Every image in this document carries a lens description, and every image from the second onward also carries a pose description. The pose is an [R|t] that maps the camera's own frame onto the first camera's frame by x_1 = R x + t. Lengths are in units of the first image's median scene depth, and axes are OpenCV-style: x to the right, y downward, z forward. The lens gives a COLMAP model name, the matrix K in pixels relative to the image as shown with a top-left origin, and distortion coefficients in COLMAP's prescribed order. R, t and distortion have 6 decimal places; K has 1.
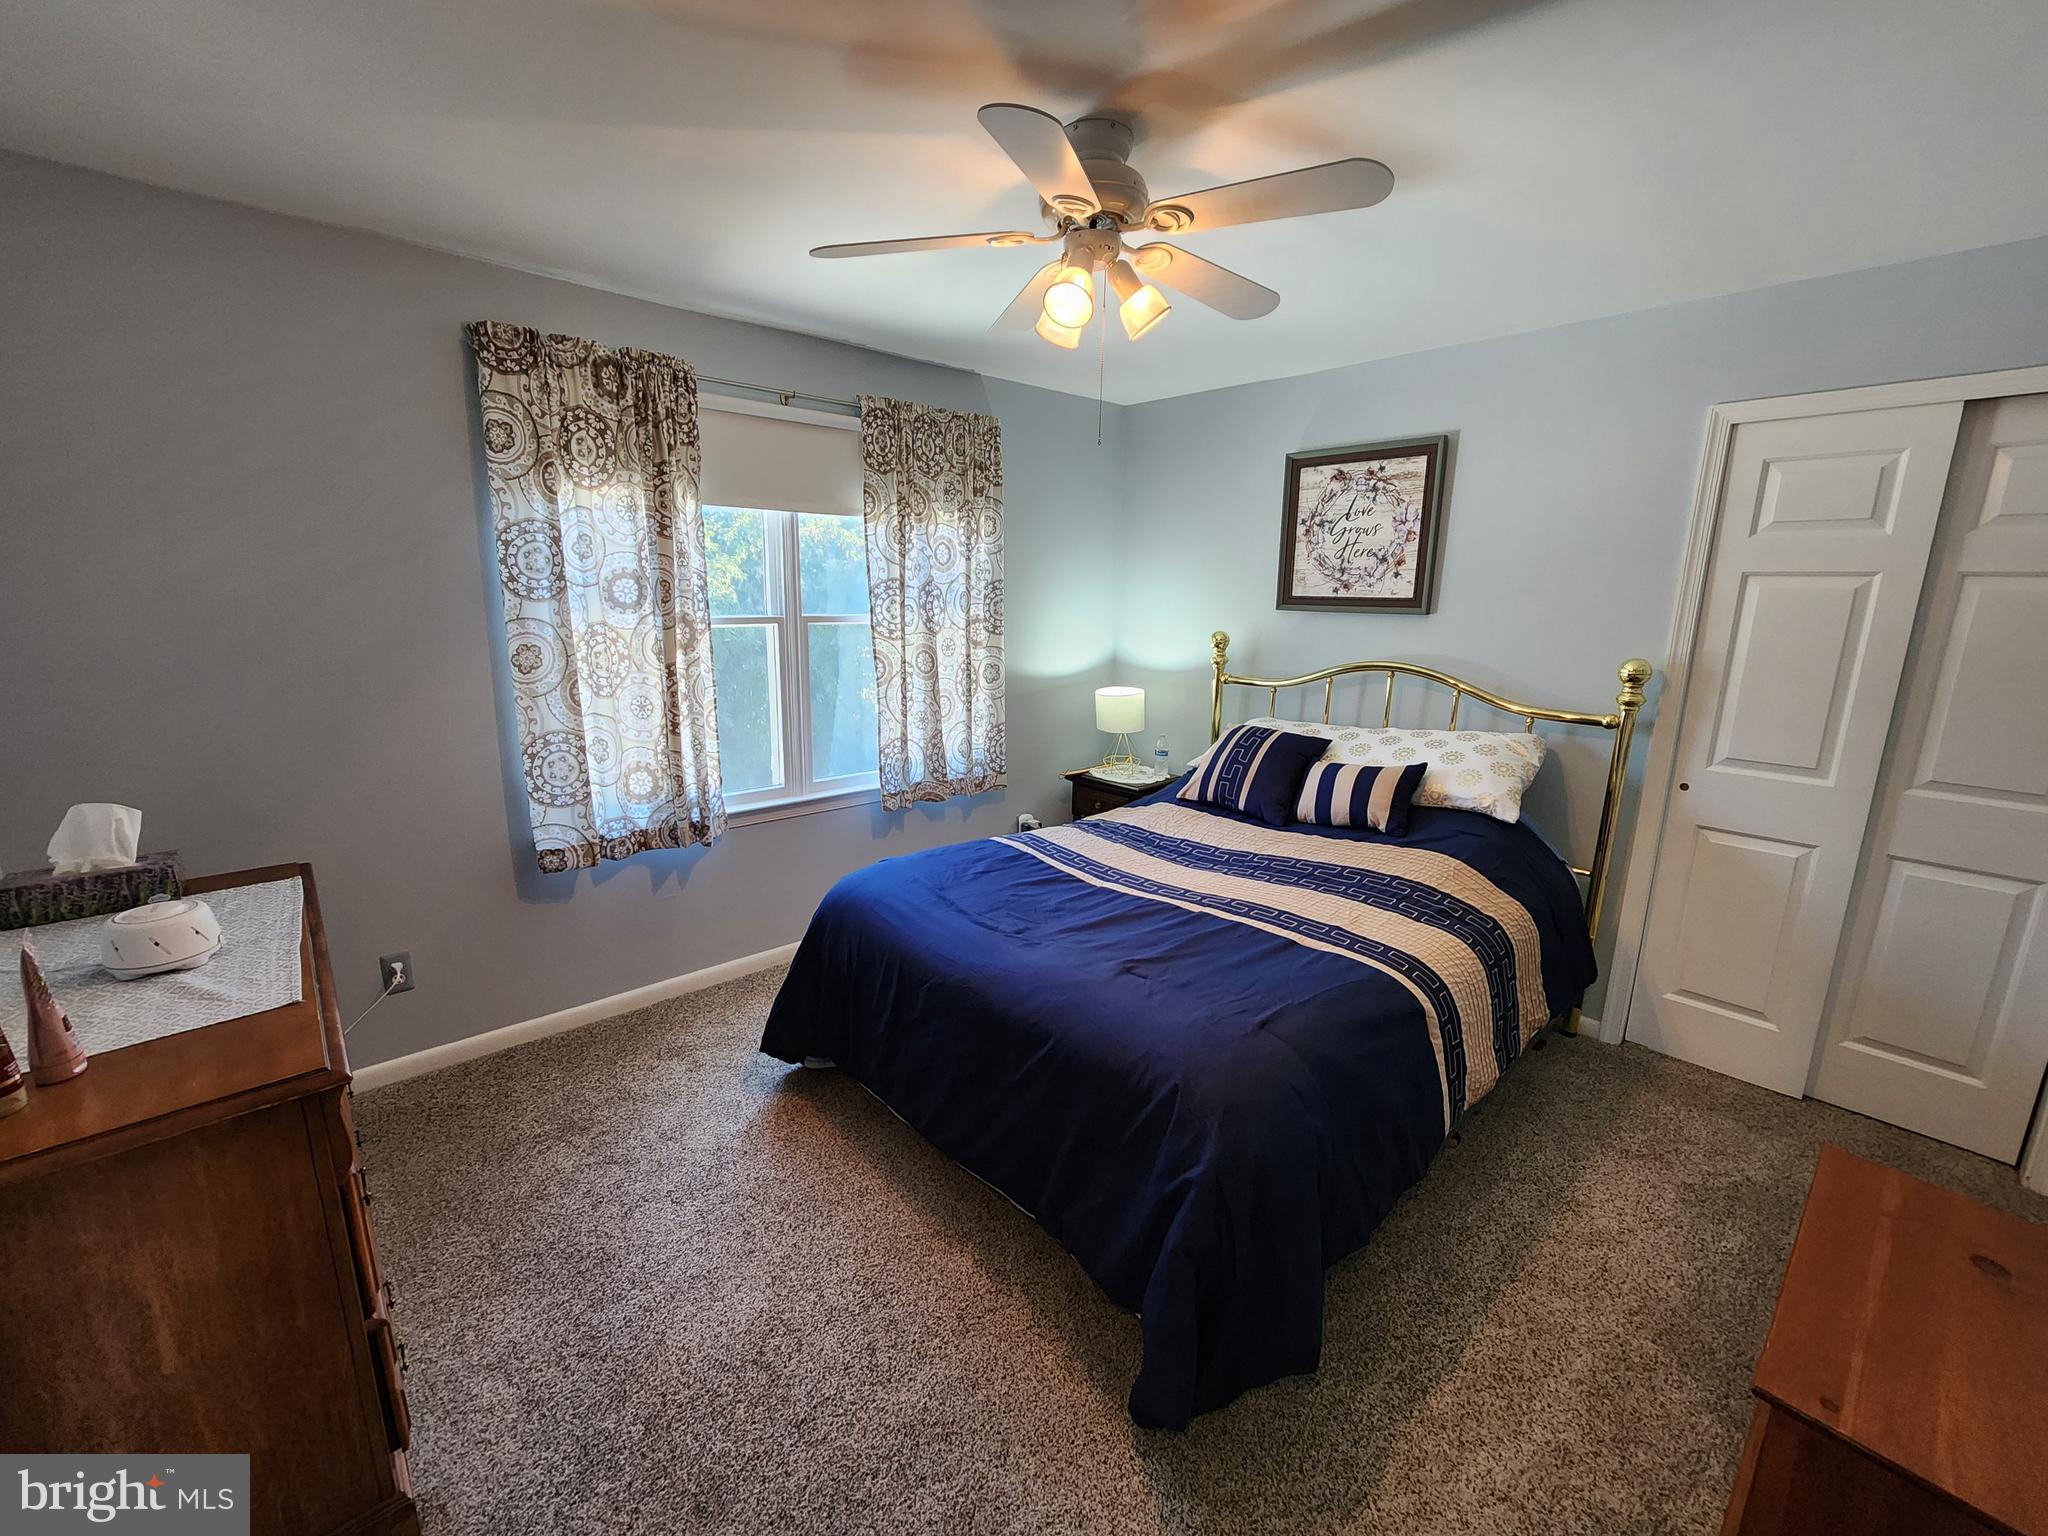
lens RADIAL K [[840.8, 0, 1022.0], [0, 840.8, 770.6], [0, 0, 1]] dist [-0.000361, -0.000818]
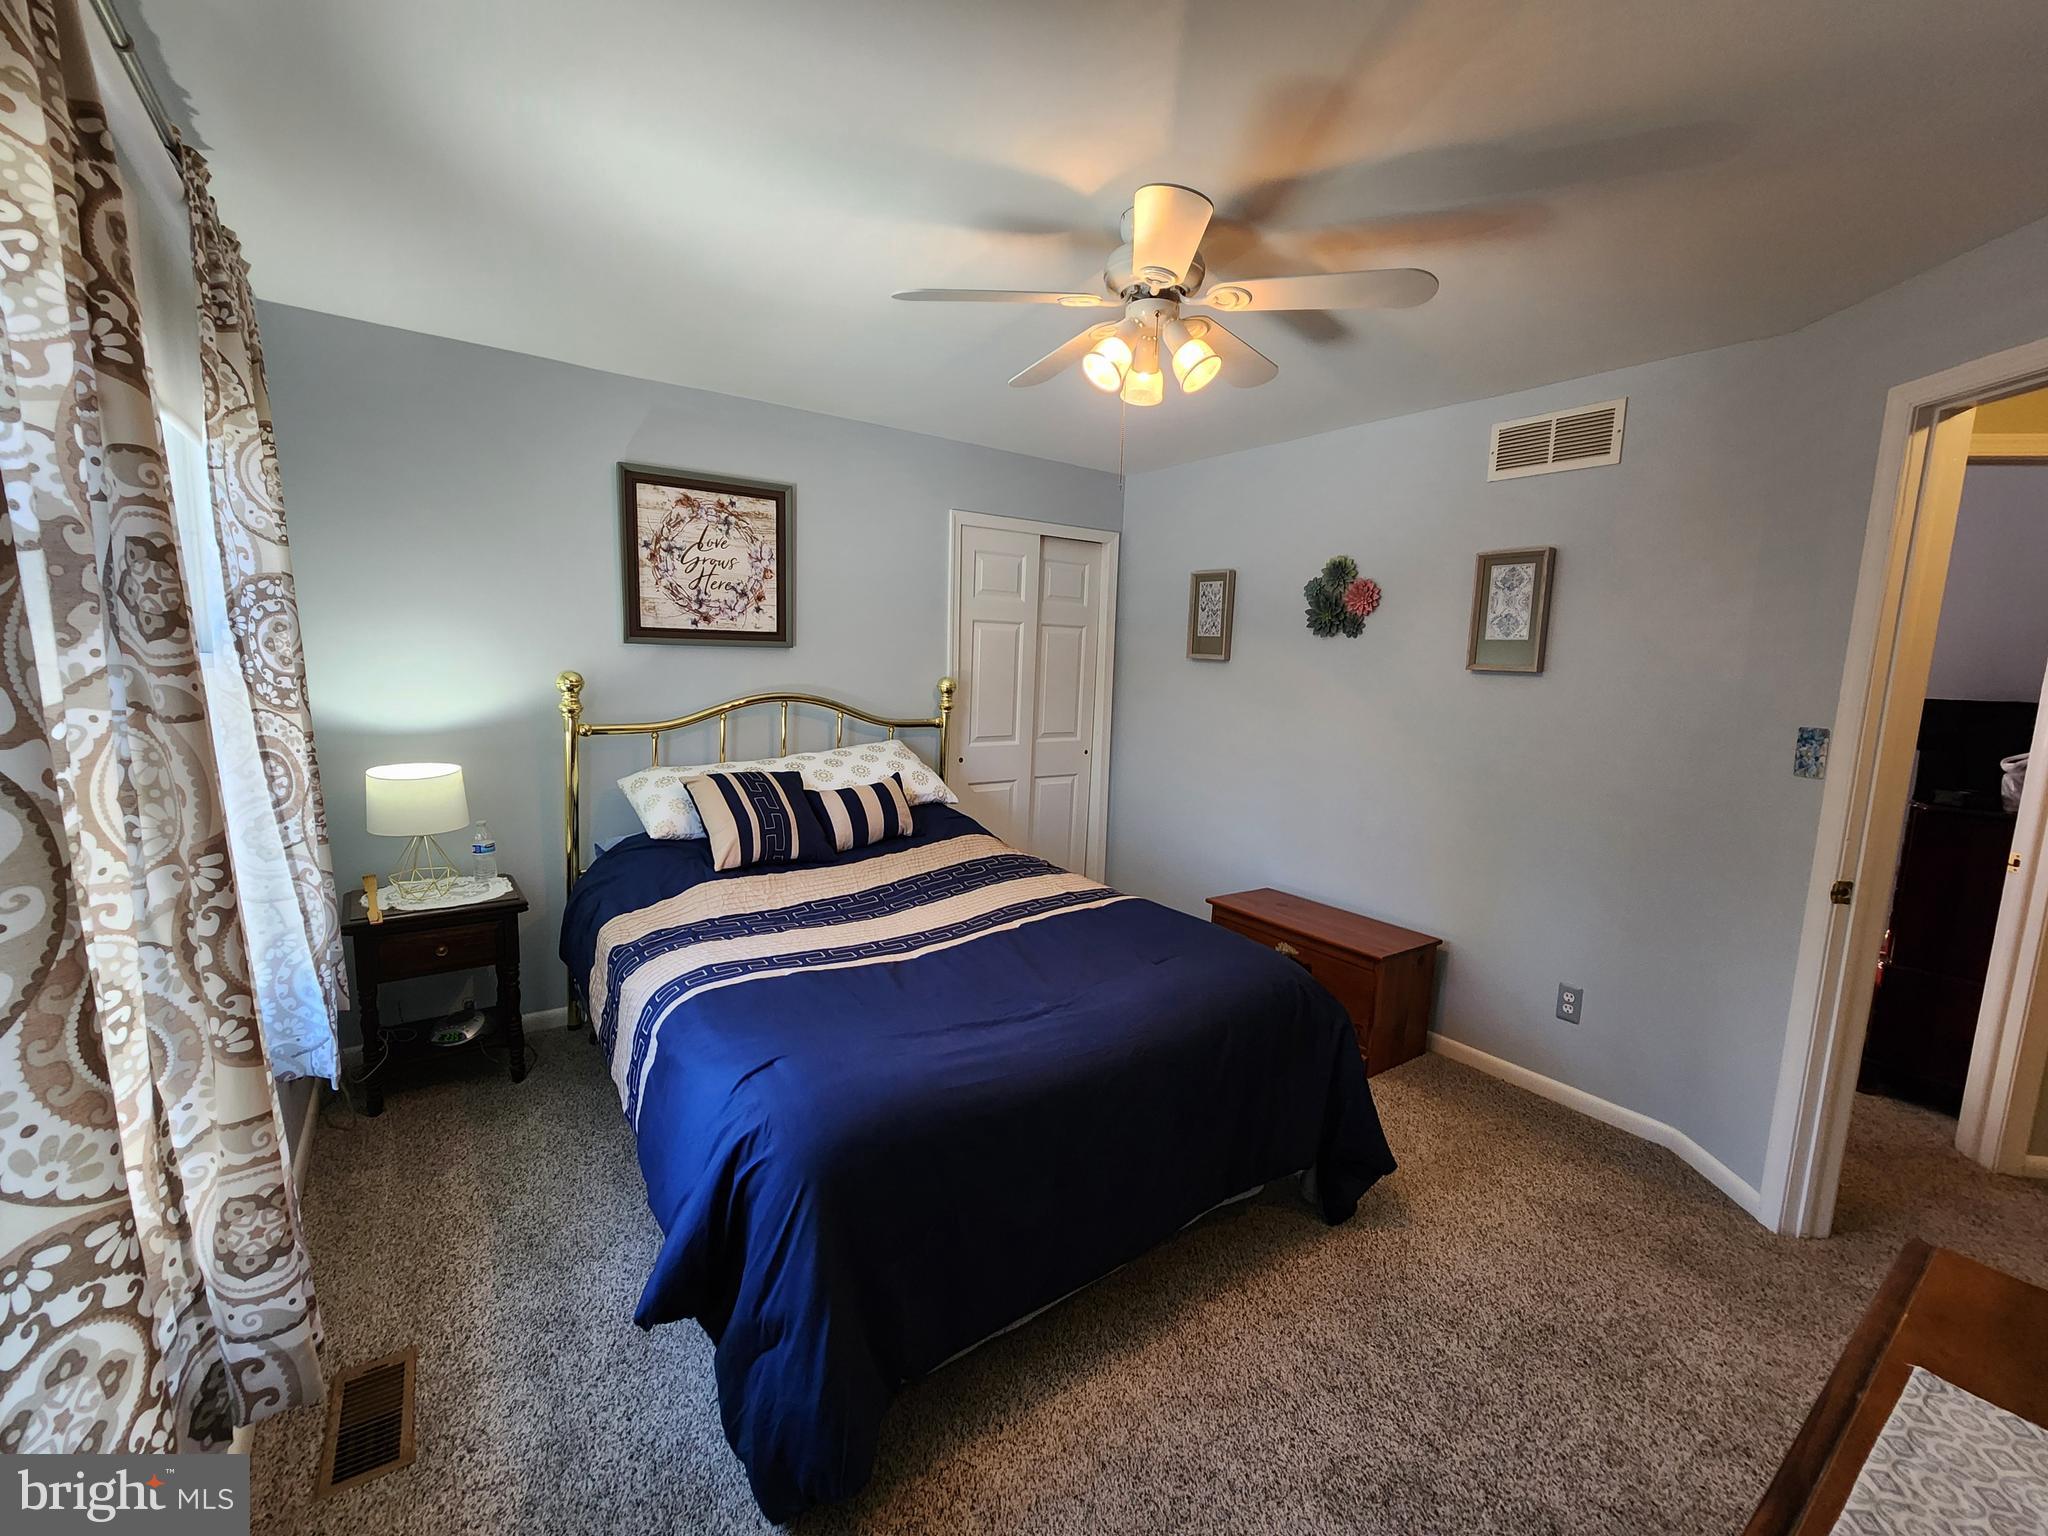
lens RADIAL K [[840.8, 0, 1023.3], [0, 840.8, 768.4], [0, 0, 1]] dist [-0.000361, -0.000818]
pose [[0.115035, -0.147928, 0.982285, -0.564098], [0.185921, 0.974582, 0.124995, -0.111018], [-0.975808, 0.168249, 0.139613, 0.570763]]
